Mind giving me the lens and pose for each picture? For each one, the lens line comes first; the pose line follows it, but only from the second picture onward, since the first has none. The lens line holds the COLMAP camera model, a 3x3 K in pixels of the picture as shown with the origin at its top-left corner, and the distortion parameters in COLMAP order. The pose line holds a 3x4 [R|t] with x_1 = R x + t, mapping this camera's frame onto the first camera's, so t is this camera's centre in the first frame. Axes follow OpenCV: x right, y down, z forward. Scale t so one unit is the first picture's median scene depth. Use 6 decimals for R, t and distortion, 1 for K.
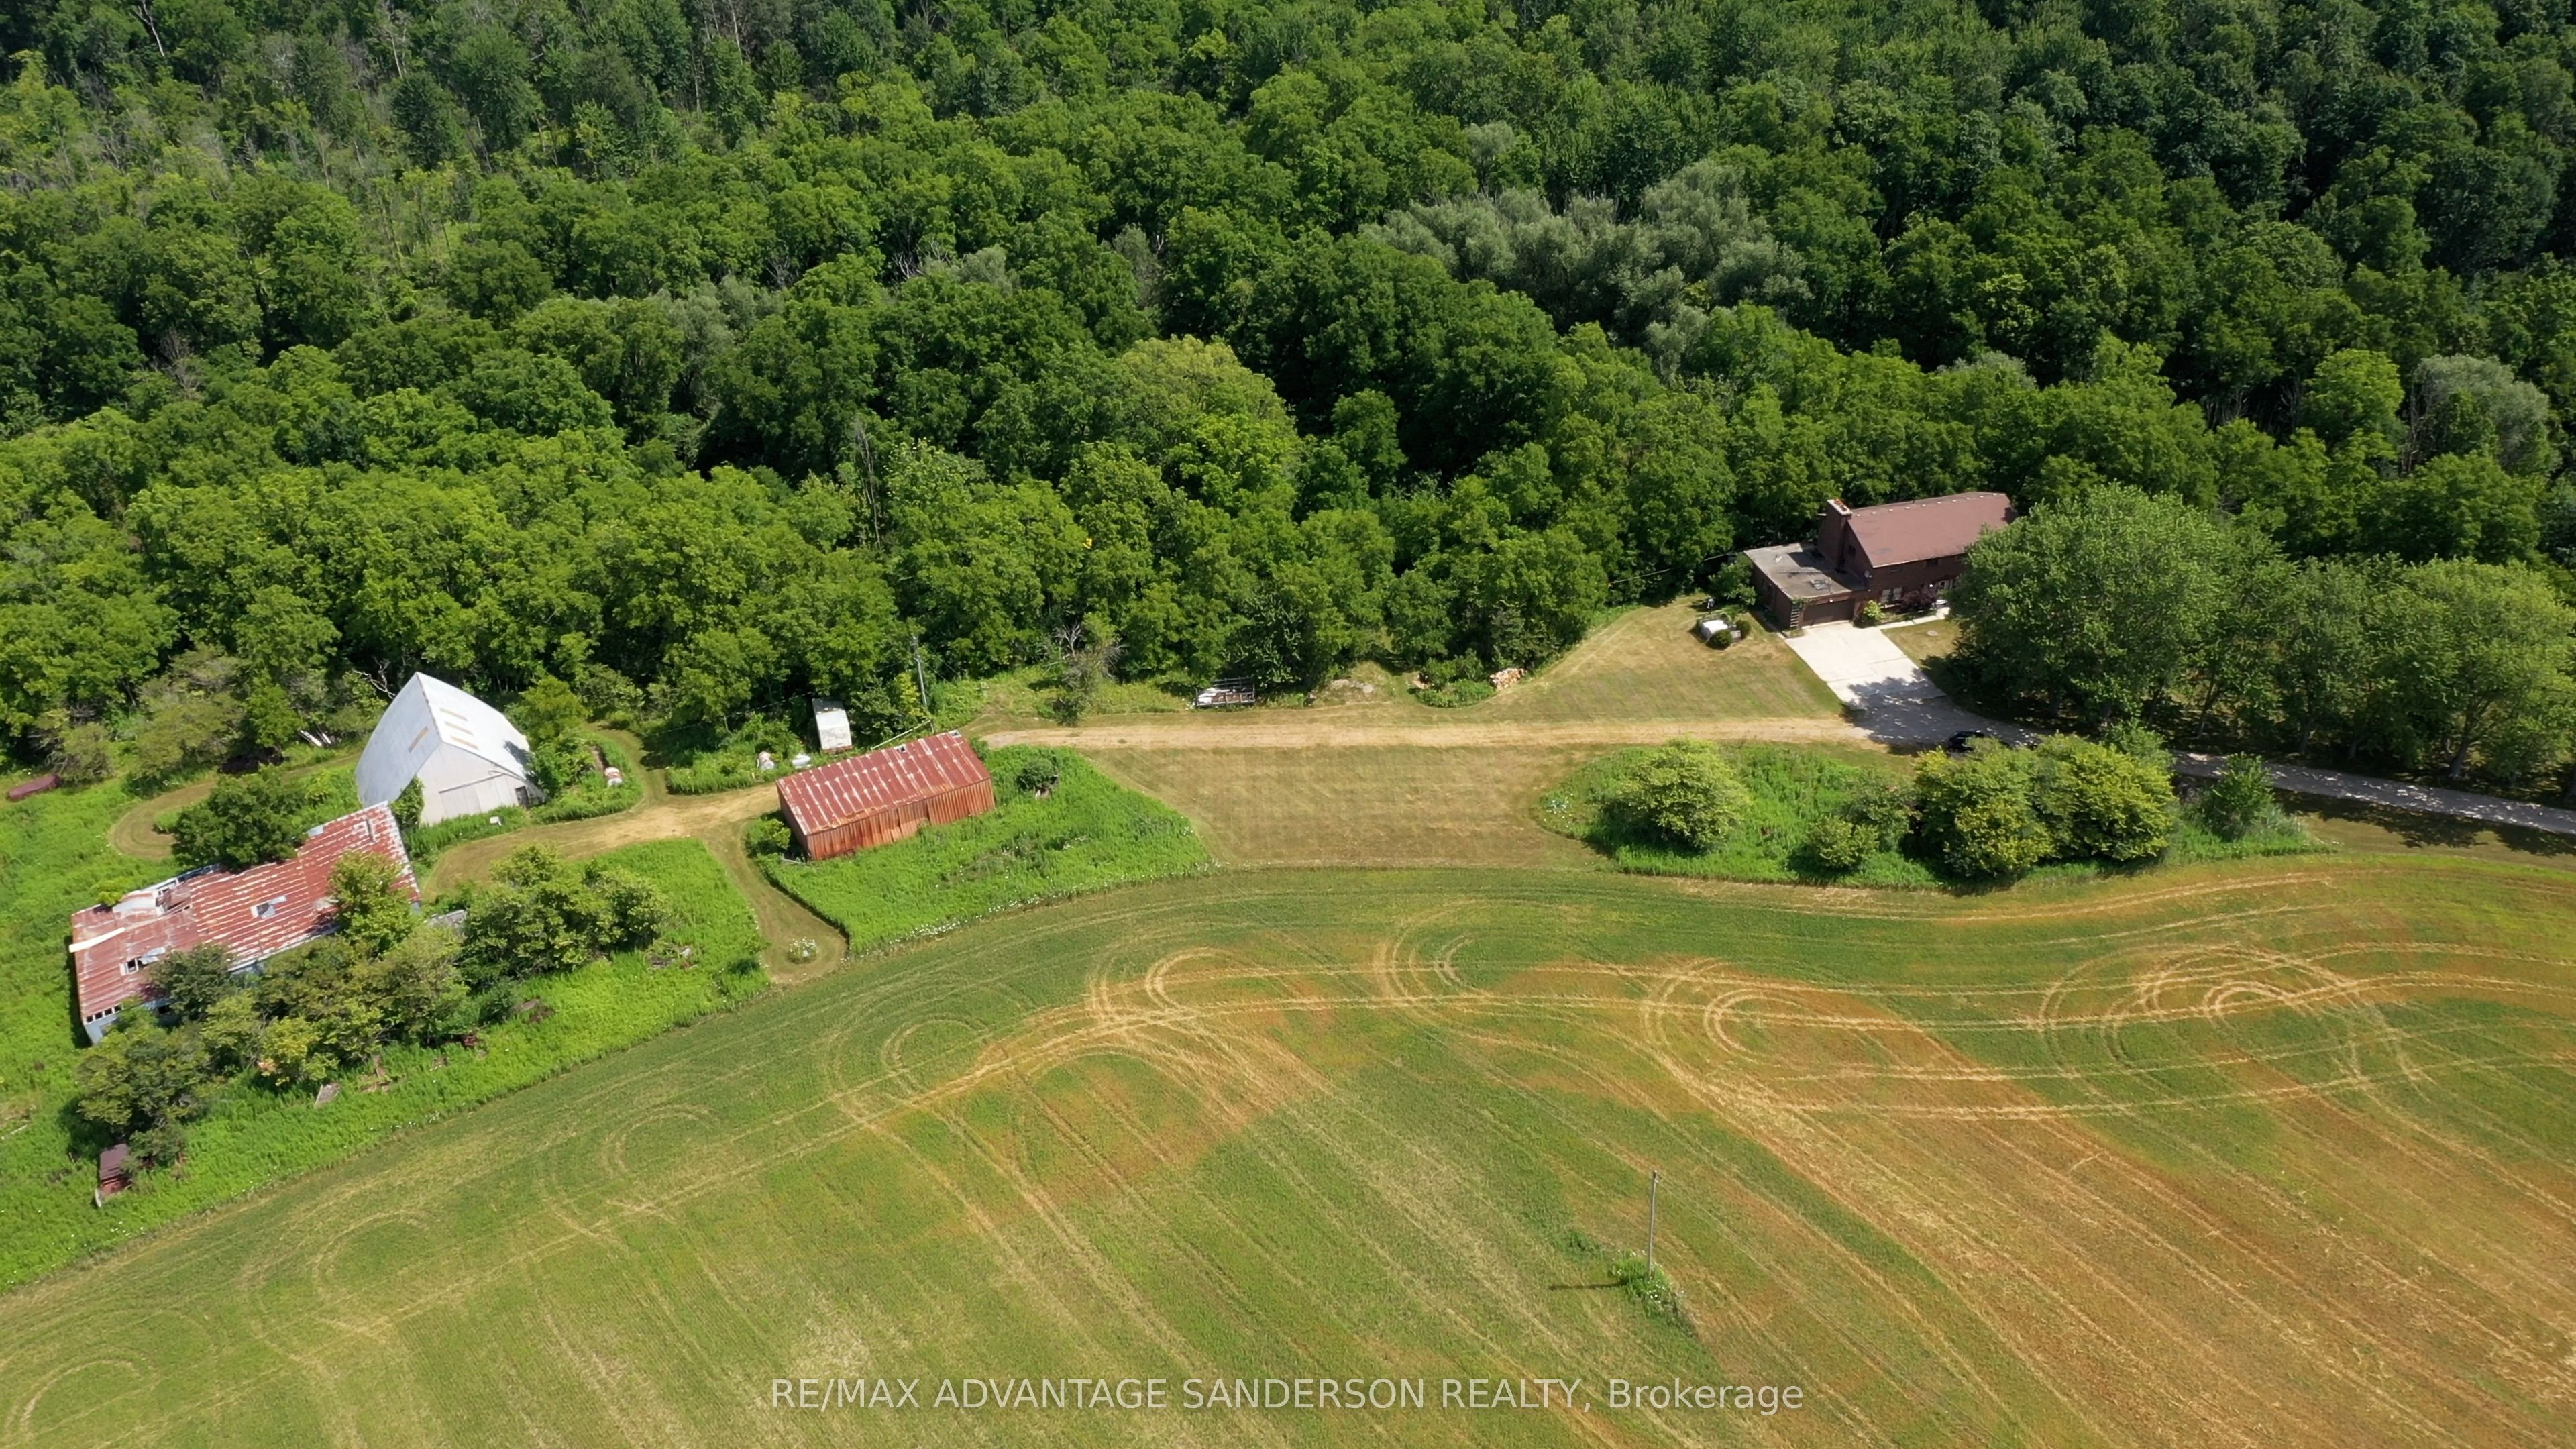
lens RADIAL K [[2063.5, 0, 1300.3], [0, 2063.5, 729.6], [0, 0, 1]] dist [0.005880, 0.001238]
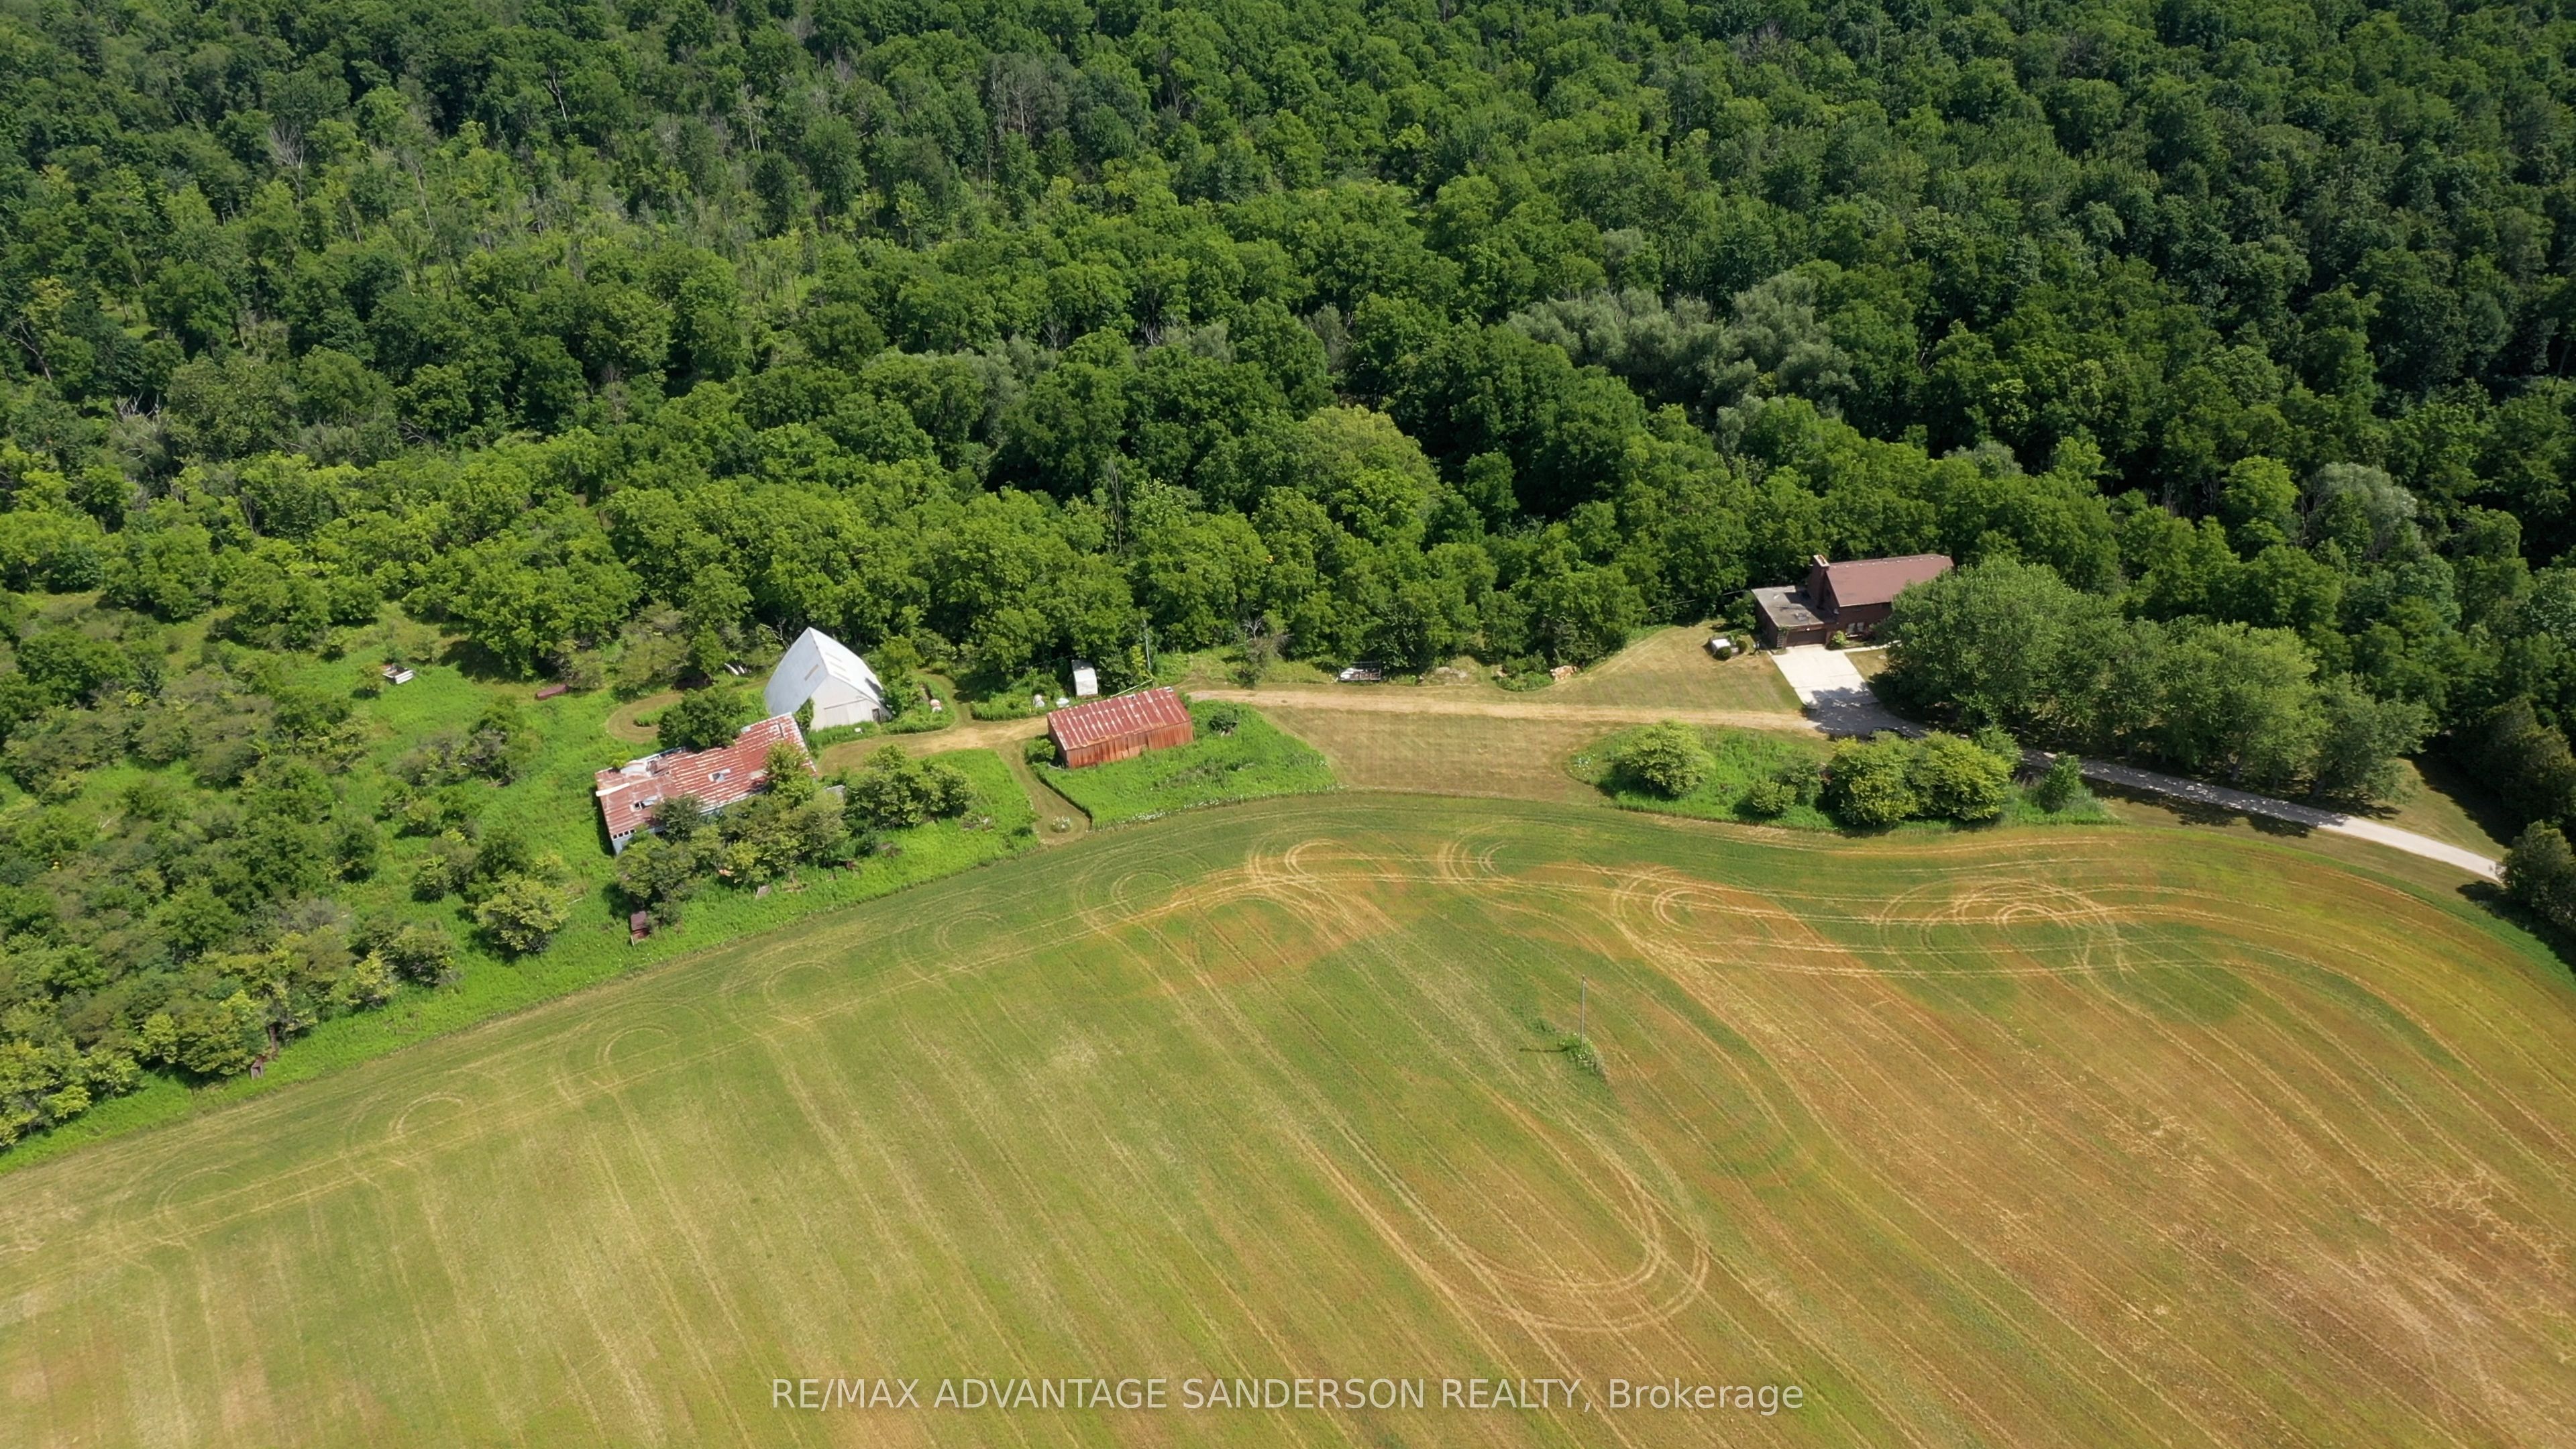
lens RADIAL K [[2063.5, 0, 1300.3], [0, 2063.5, 729.6], [0, 0, 1]] dist [0.005880, 0.001238]
pose [[0.993409, 0.057395, -0.099220, 0.064862], [-0.057356, 0.998349, 0.003239, 0.019049], [0.099242, 0.002473, 0.995060, -0.402160]]
